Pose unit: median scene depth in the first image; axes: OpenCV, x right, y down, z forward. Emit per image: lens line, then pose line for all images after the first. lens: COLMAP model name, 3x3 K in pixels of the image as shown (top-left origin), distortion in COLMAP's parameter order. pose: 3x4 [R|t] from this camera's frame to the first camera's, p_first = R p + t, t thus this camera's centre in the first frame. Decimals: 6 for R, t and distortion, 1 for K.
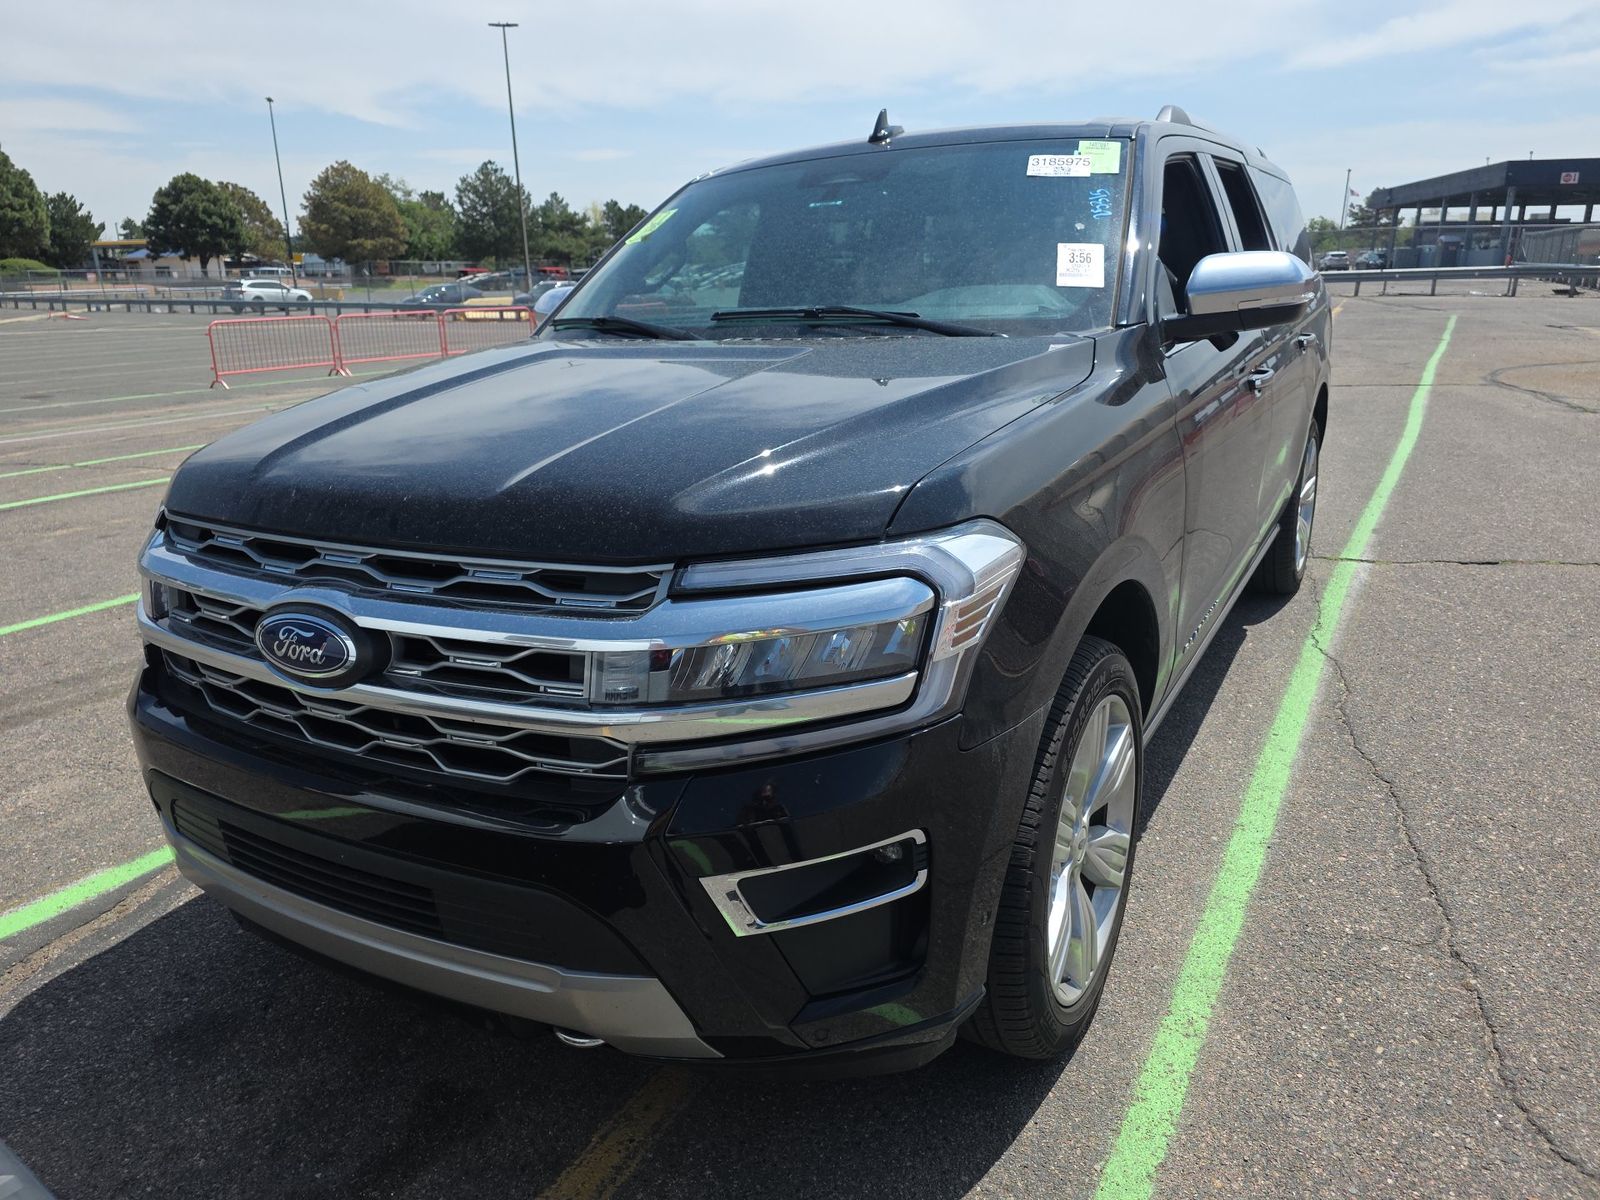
lens RADIAL K [[1074.7, 0, 809.1], [0, 1074.7, 592.5], [0, 0, 1]] dist [0.028428, -0.018828]
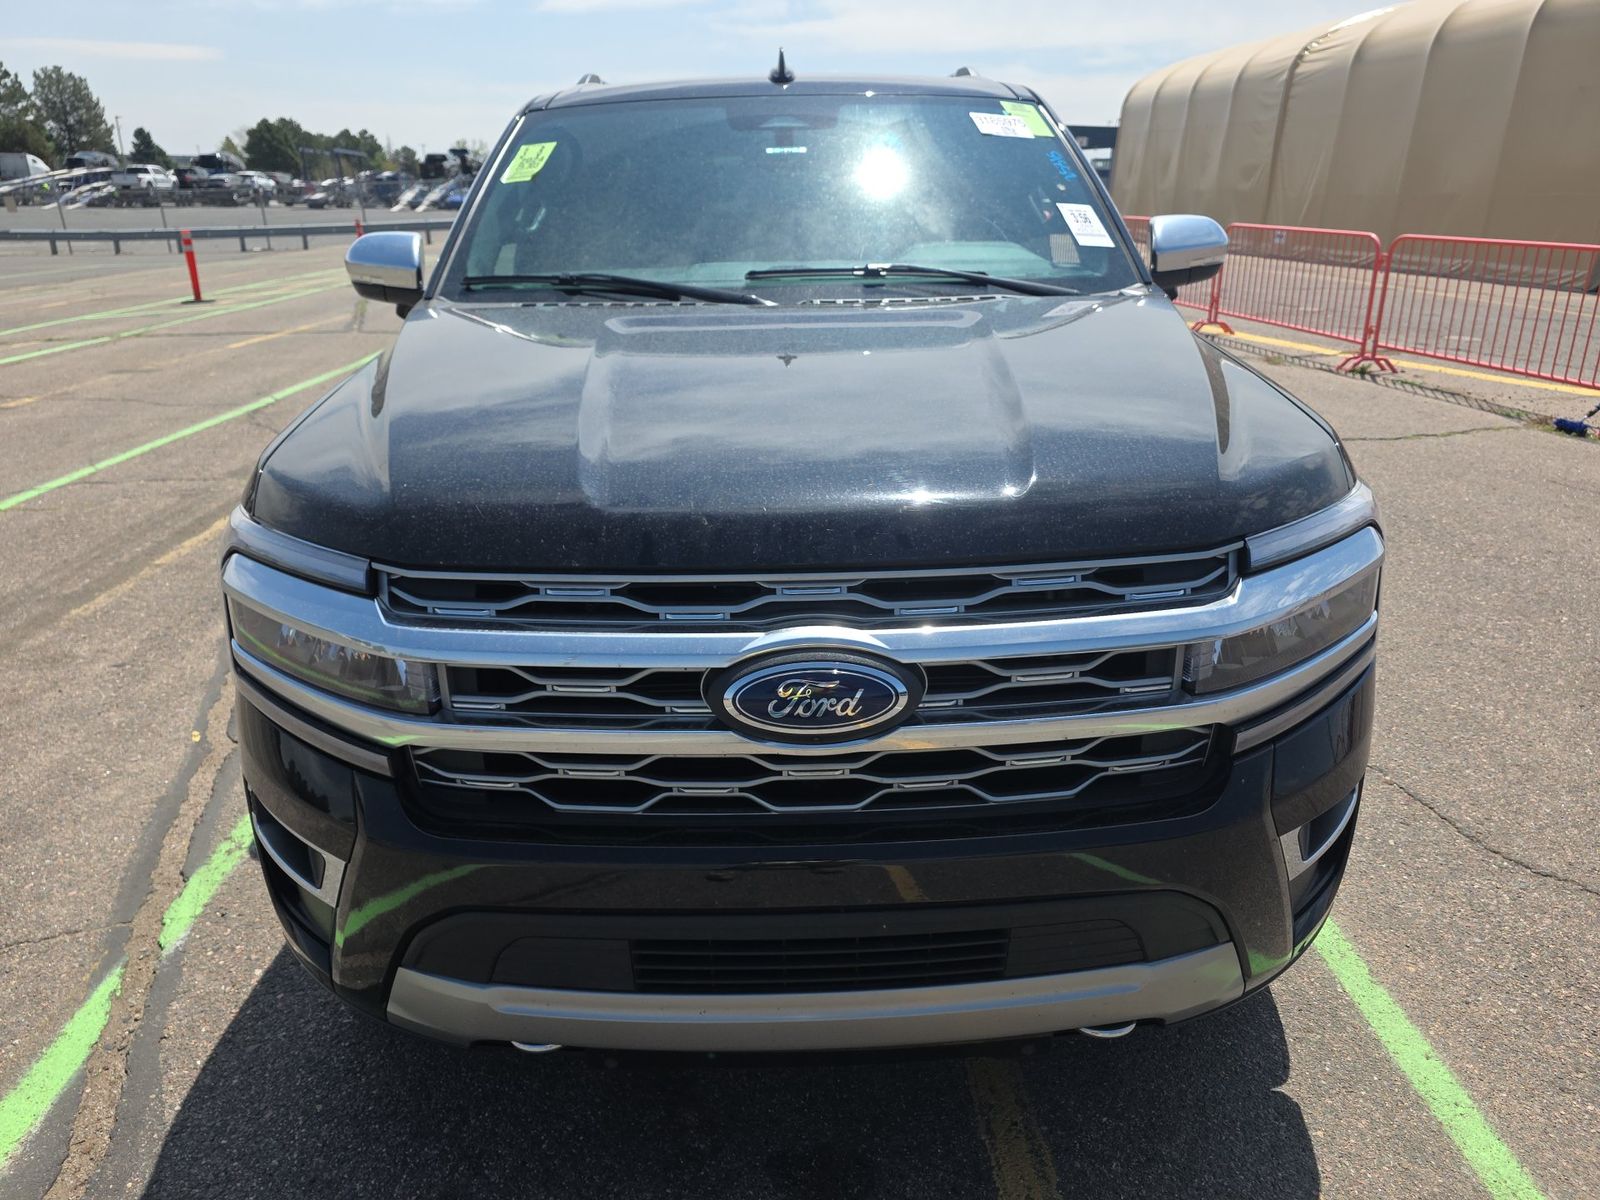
lens RADIAL K [[1074.7, 0, 798.2], [0, 1074.7, 598.1], [0, 0, 1]] dist [0.028428, -0.018828]
pose [[0.857228, -0.155334, 0.490950, -0.571784], [0.123585, 0.987612, 0.096687, -0.071772], [-0.499887, -0.022209, 0.865806, 0.189215]]
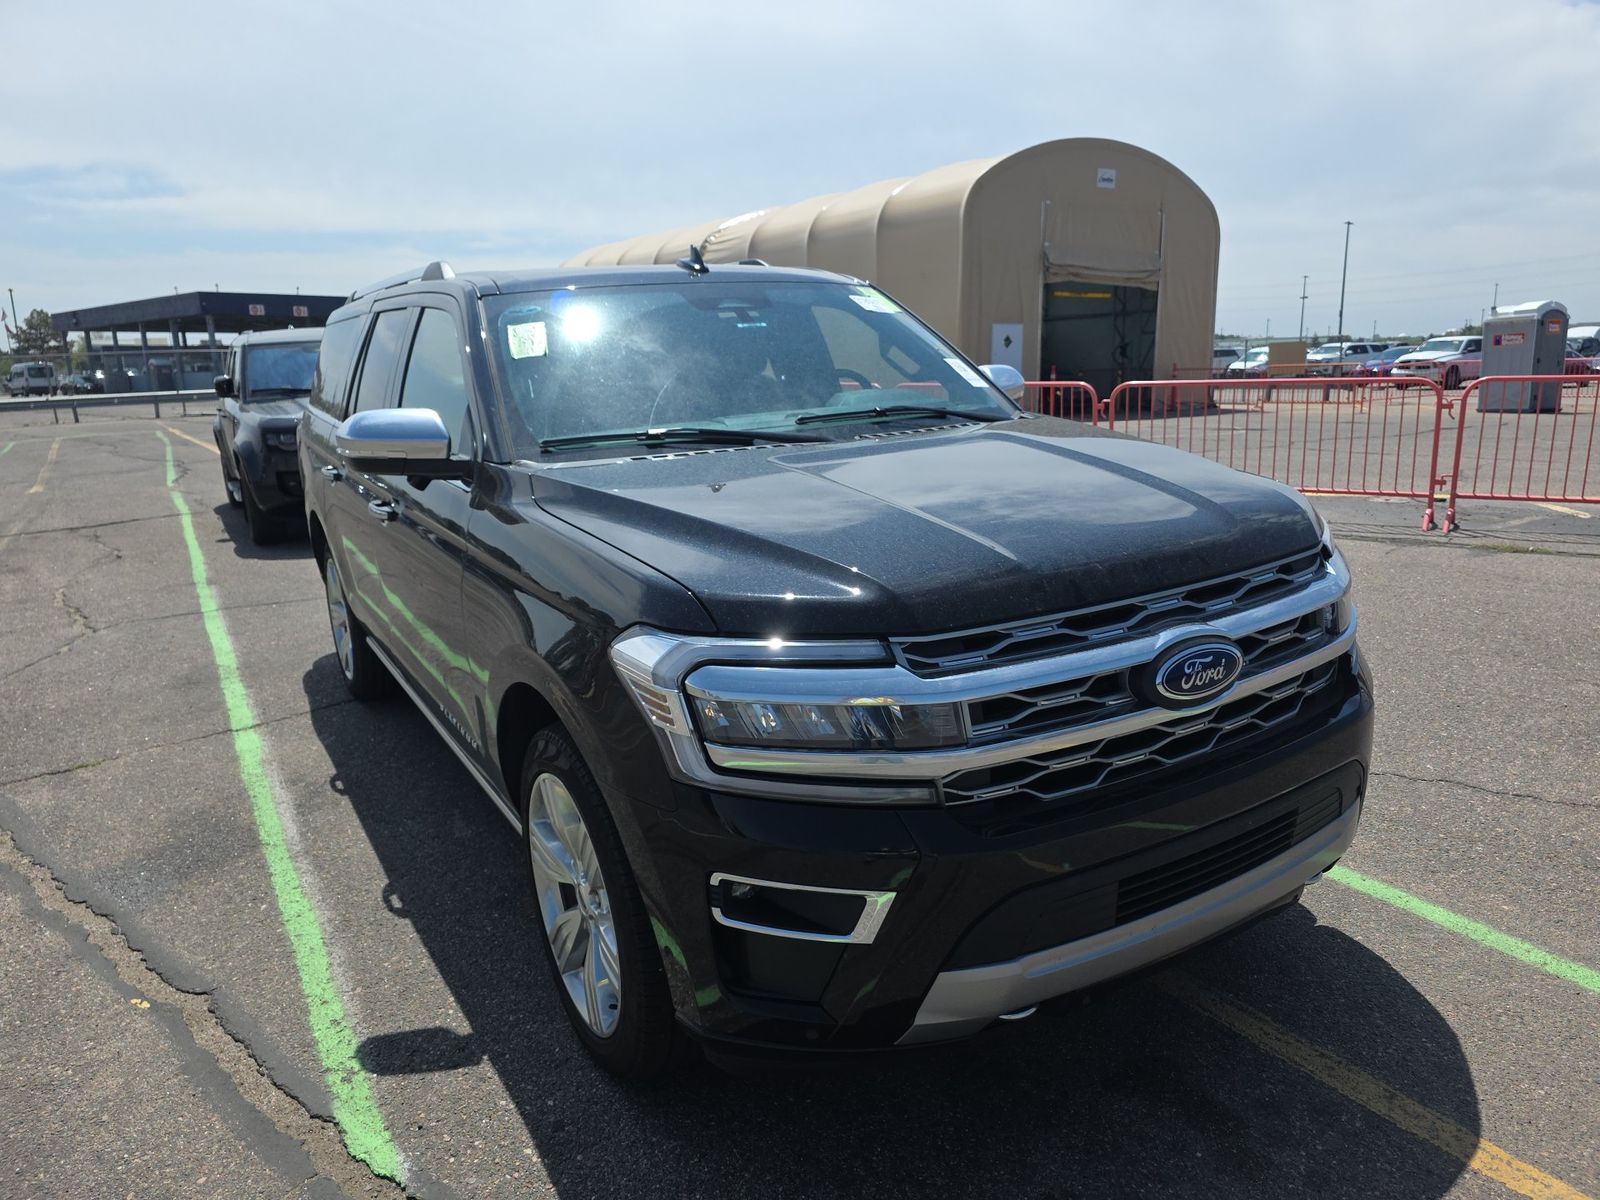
lens RADIAL K [[1074.7, 0, 811.7], [0, 1074.7, 594.0], [0, 0, 1]] dist [0.028428, -0.018828]
pose [[0.485955, -0.181943, 0.854836, -1.120072], [0.270384, 0.961405, 0.050918, -0.141962], [-0.831108, 0.206390, 0.516394, 0.468214]]
